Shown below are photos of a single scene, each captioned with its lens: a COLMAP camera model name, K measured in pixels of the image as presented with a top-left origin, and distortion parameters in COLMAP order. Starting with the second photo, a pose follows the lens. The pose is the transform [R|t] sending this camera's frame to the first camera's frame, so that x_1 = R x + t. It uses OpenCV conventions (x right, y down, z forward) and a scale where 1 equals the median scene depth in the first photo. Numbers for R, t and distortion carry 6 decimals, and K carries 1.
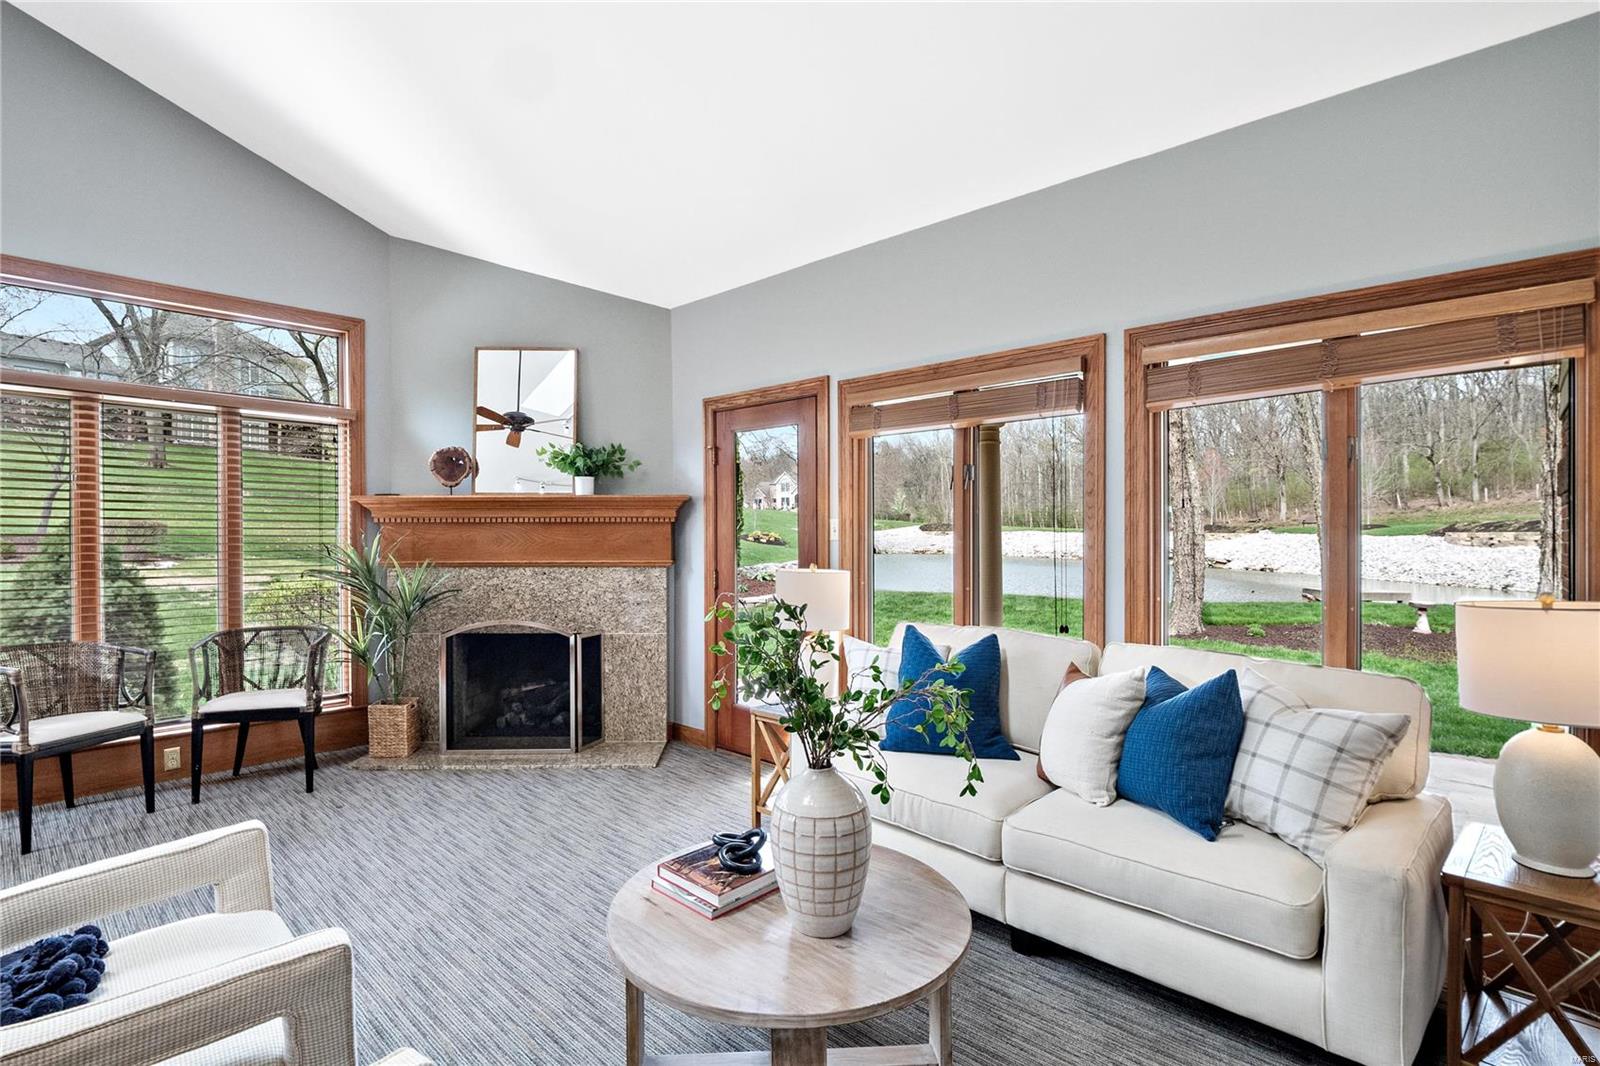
lens RADIAL K [[773.5, 0, 798.6], [0, 773.5, 532.2], [0, 0, 1]] dist [-0.010451, -0.001864]
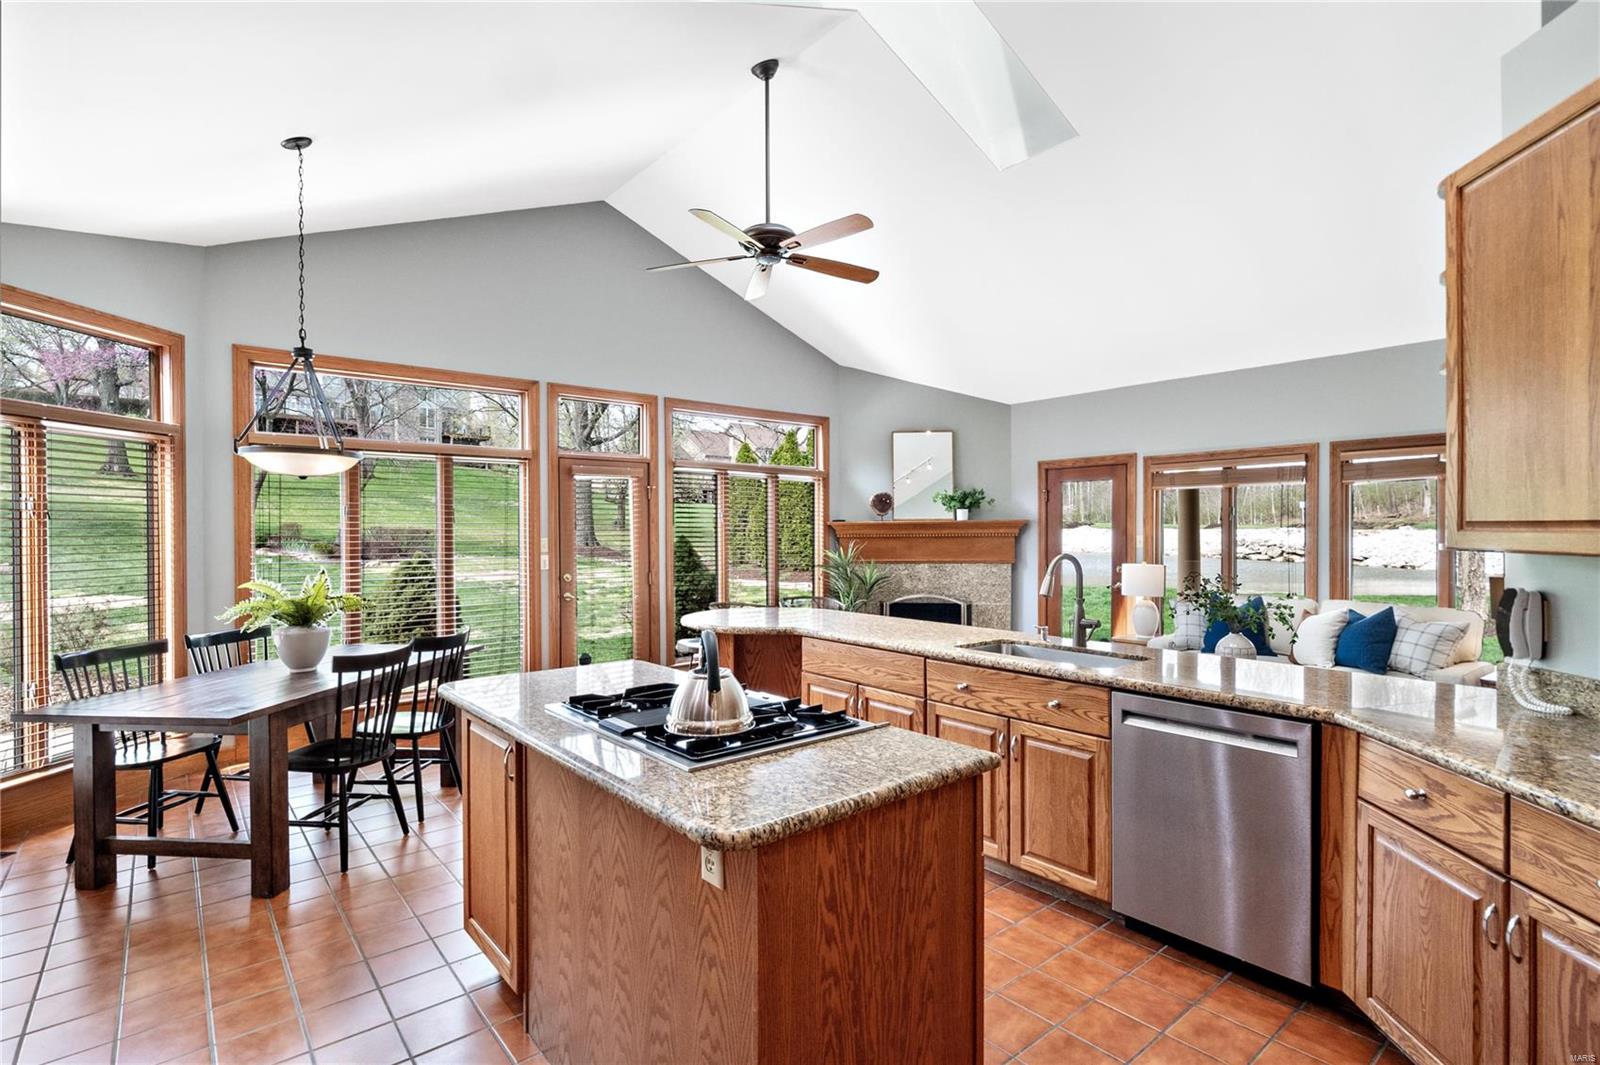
lens RADIAL K [[773.5, 0, 800.2], [0, 773.5, 539.0], [0, 0, 1]] dist [-0.010451, -0.001864]
pose [[0.992359, -0.004903, -0.123289, -0.453981], [0.006283, 0.999922, 0.010806, -0.030200], [0.123227, -0.011498, 0.992312, -0.748811]]
